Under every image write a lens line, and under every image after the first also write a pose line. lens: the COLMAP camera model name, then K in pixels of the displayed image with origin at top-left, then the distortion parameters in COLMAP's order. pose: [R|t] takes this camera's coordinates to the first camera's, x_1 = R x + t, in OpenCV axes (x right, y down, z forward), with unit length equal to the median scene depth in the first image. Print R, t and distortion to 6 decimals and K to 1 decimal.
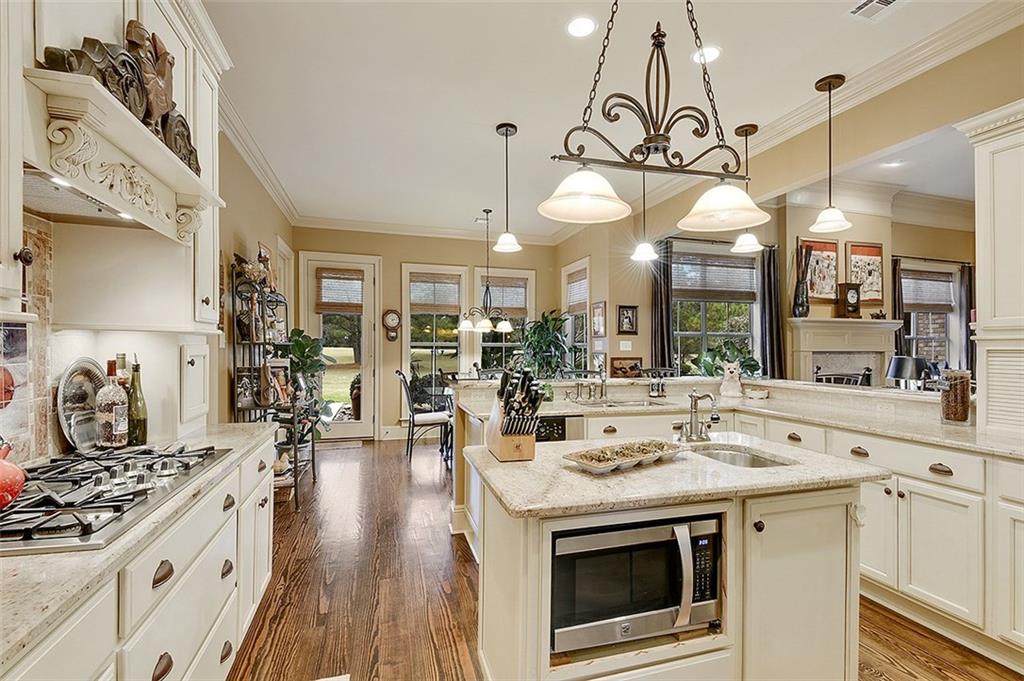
lens RADIAL K [[476.5, 0, 515.4], [0, 476.5, 350.6], [0, 0, 1]] dist [-0.004577, -0.000606]
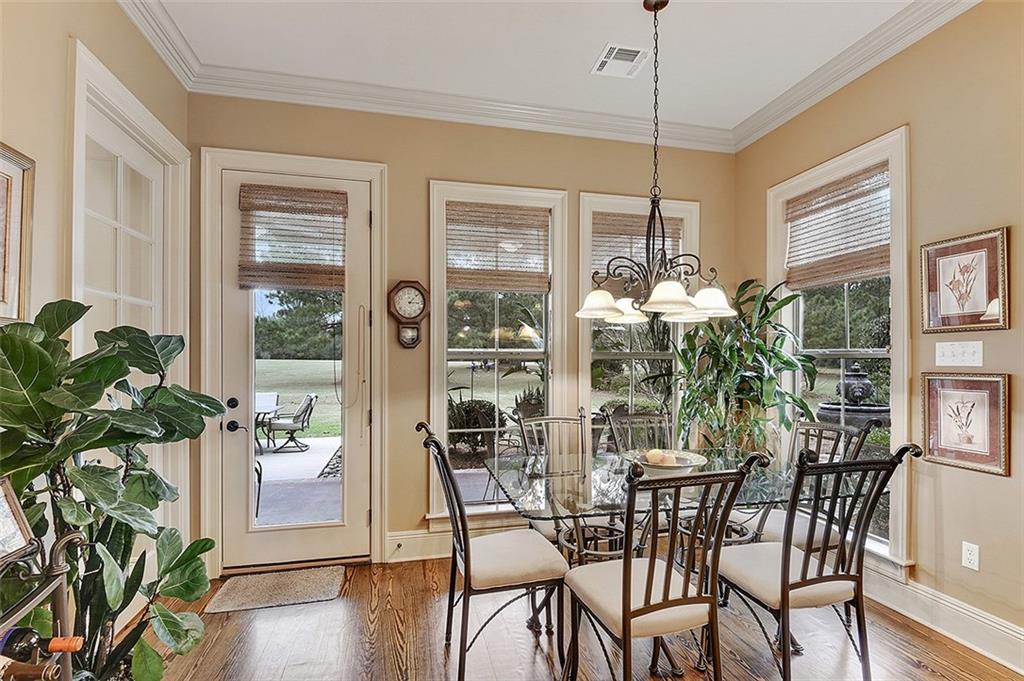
lens RADIAL K [[476.5, 0, 515.4], [0, 476.5, 350.6], [0, 0, 1]] dist [-0.004577, -0.000606]
pose [[0.997512, -0.007297, -0.070116, -0.125218], [0.005971, 0.999800, -0.019105, -0.008781], [0.070241, 0.018639, 0.997356, 0.552181]]
